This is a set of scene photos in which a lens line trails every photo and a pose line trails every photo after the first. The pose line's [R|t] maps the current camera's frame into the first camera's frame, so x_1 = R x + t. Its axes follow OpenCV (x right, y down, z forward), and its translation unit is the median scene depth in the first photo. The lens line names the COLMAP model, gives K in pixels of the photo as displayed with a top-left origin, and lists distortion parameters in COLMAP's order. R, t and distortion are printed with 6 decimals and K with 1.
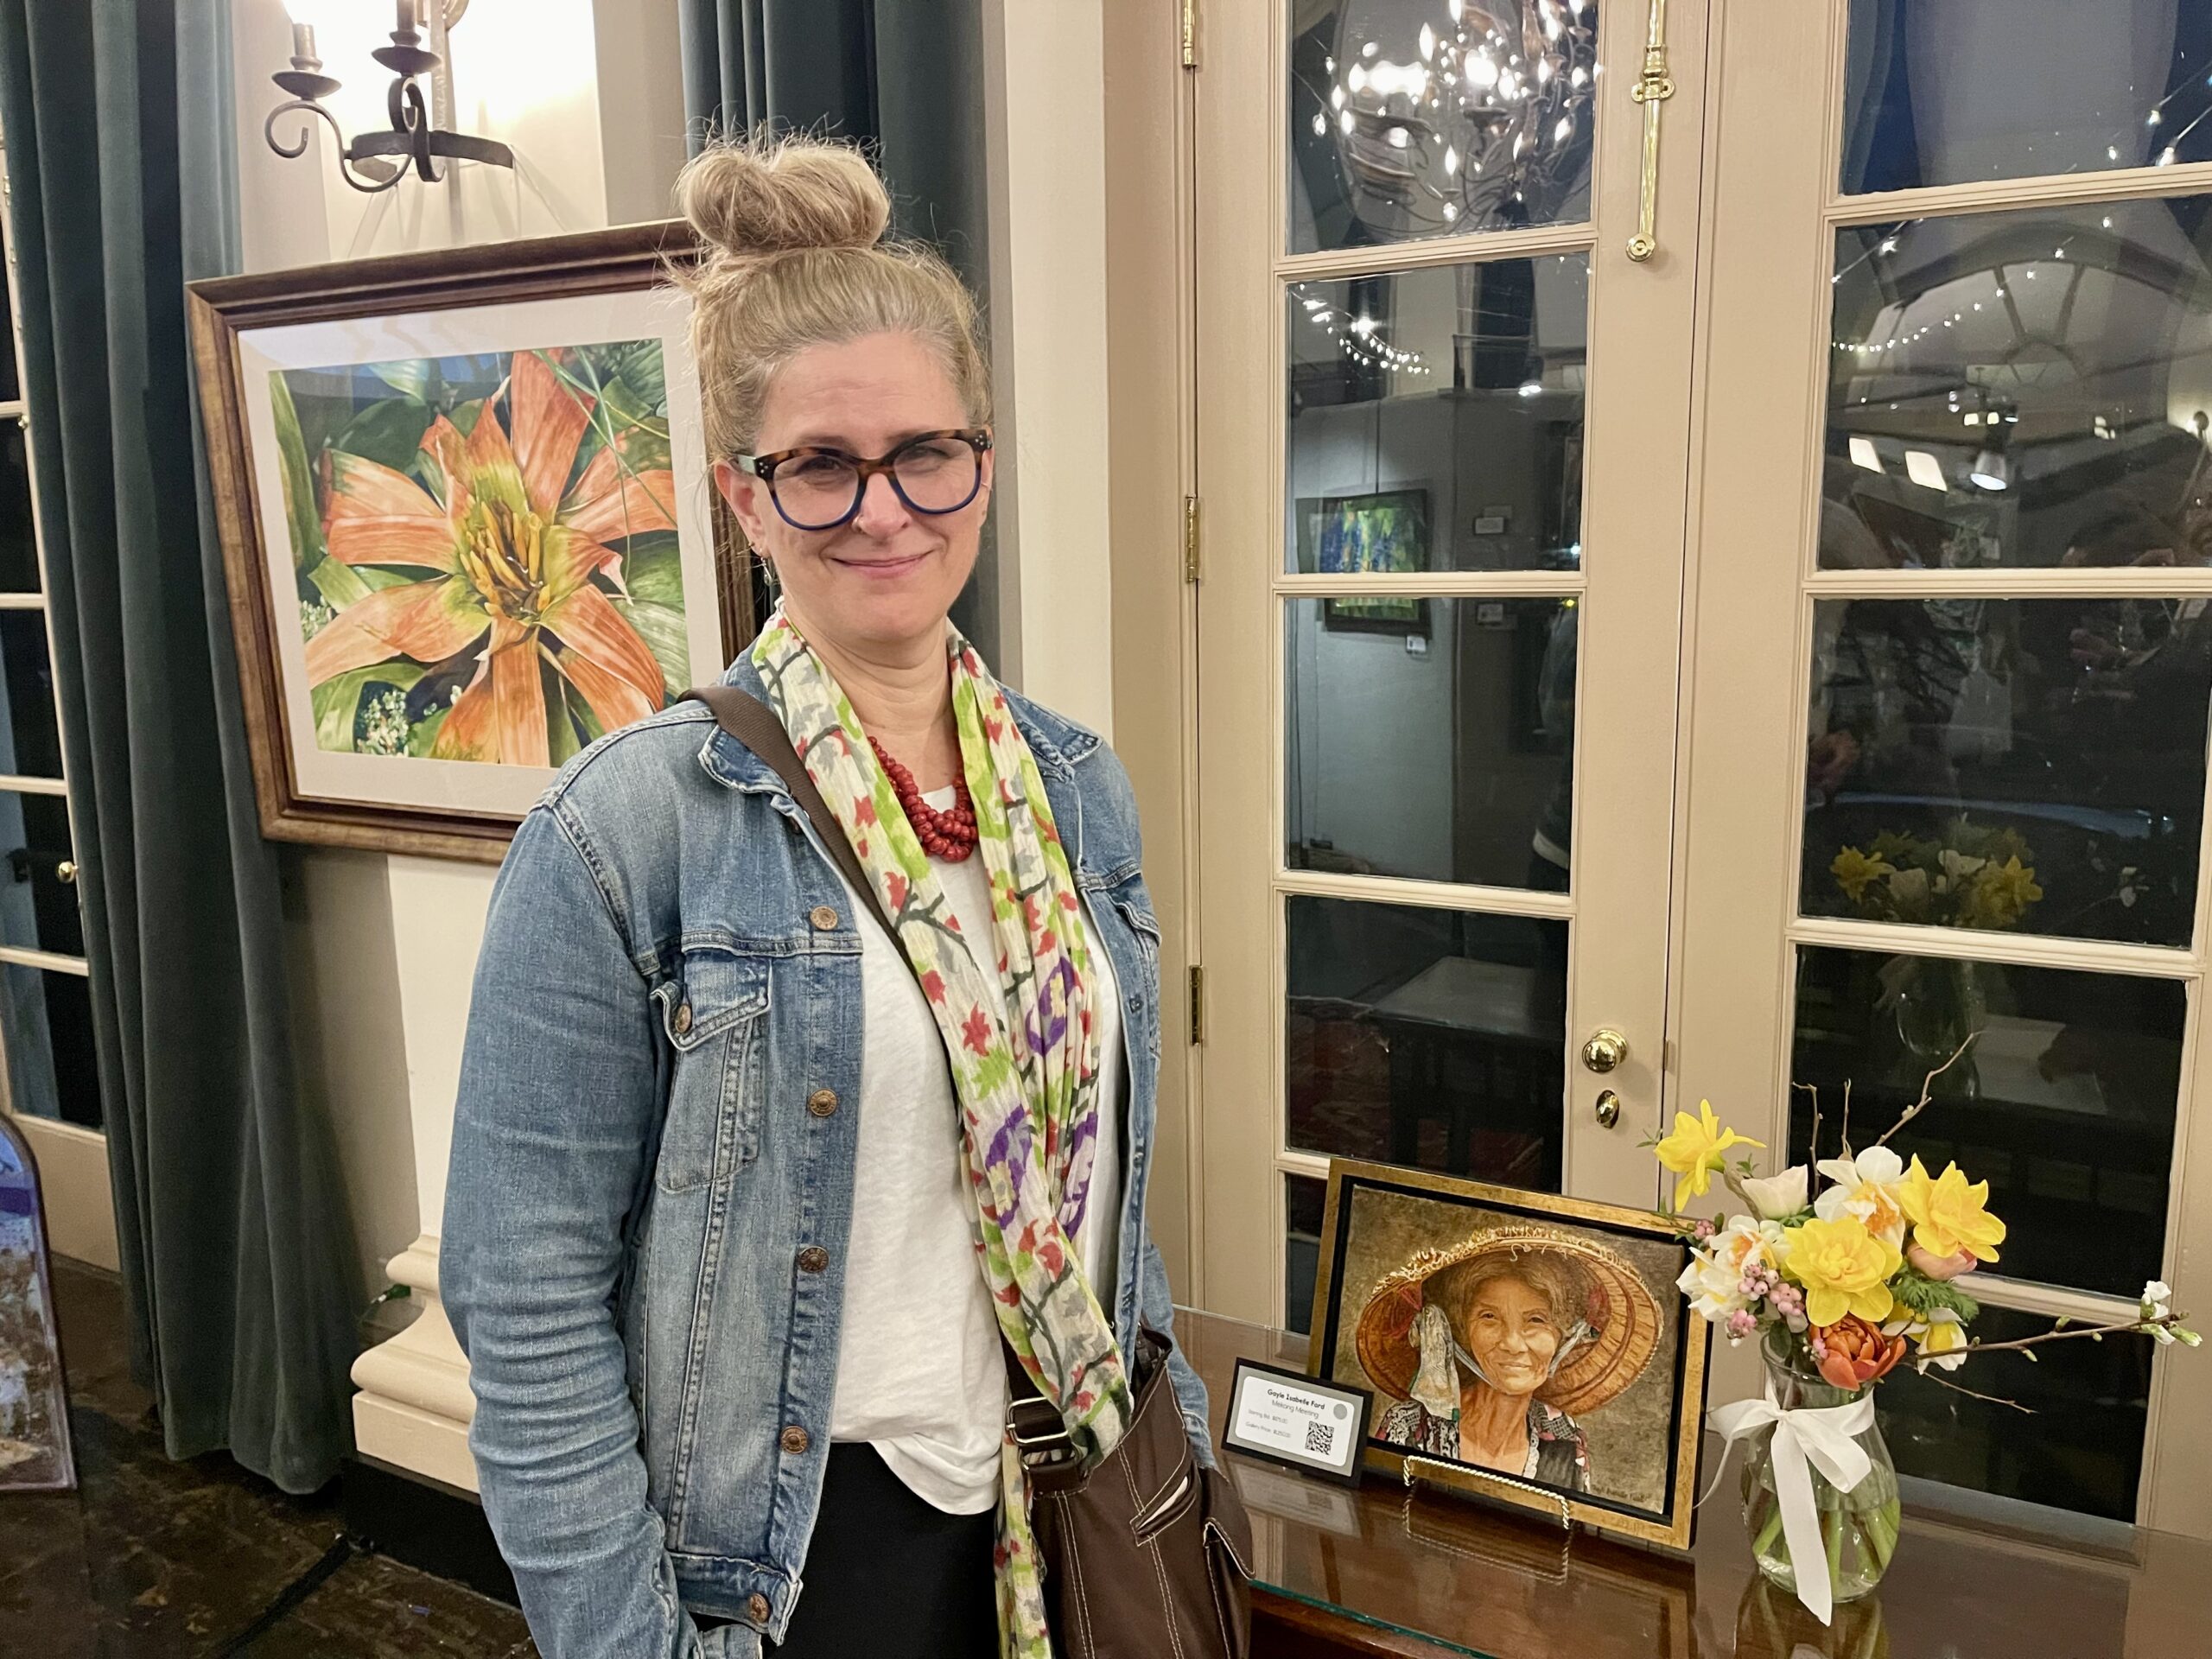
lens RADIAL K [[1605.3, 0, 1132.6], [0, 1605.3, 827.9], [0, 0, 1]] dist [0.042836, -0.000555]
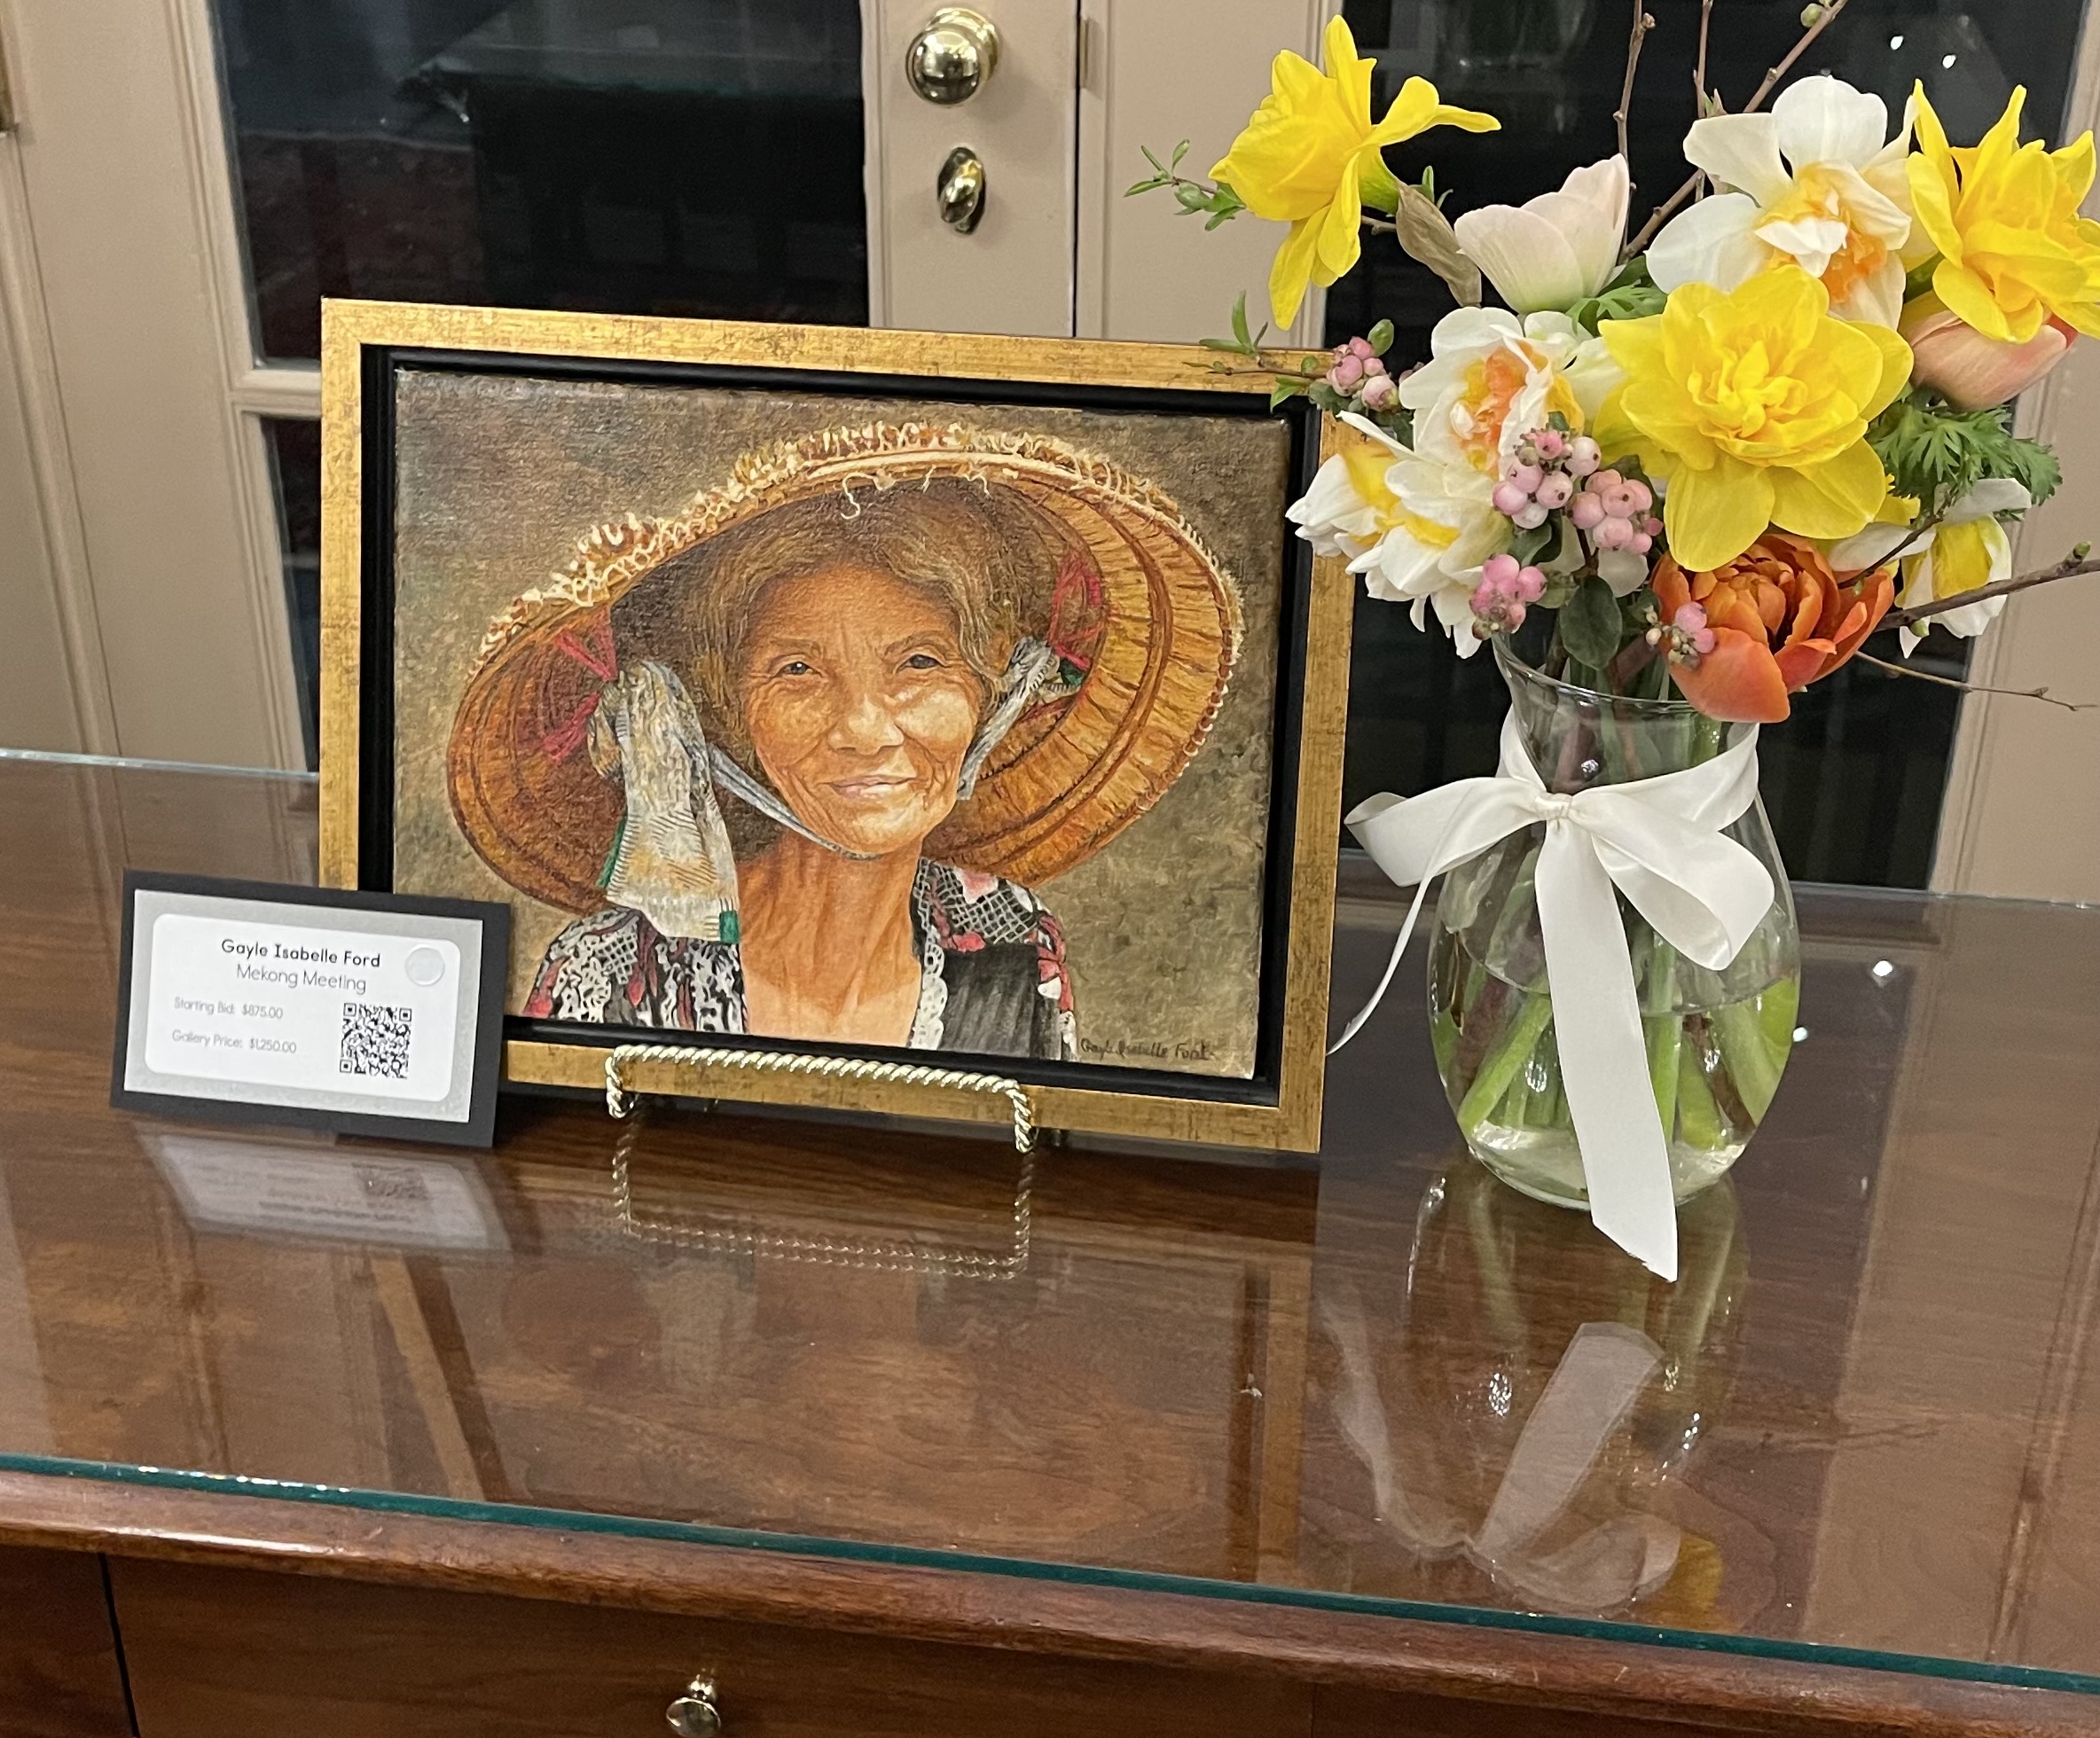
lens RADIAL K [[2887.8, 0, 1048.8], [0, 2887.8, 866.1], [0, 0, 1]] dist [0.025339, 0.000000]
pose [[0.935158, -0.152217, 0.319857, 0.055381], [0.031666, 0.935274, 0.352505, 0.113446], [-0.352811, -0.319519, 0.879450, 0.384819]]
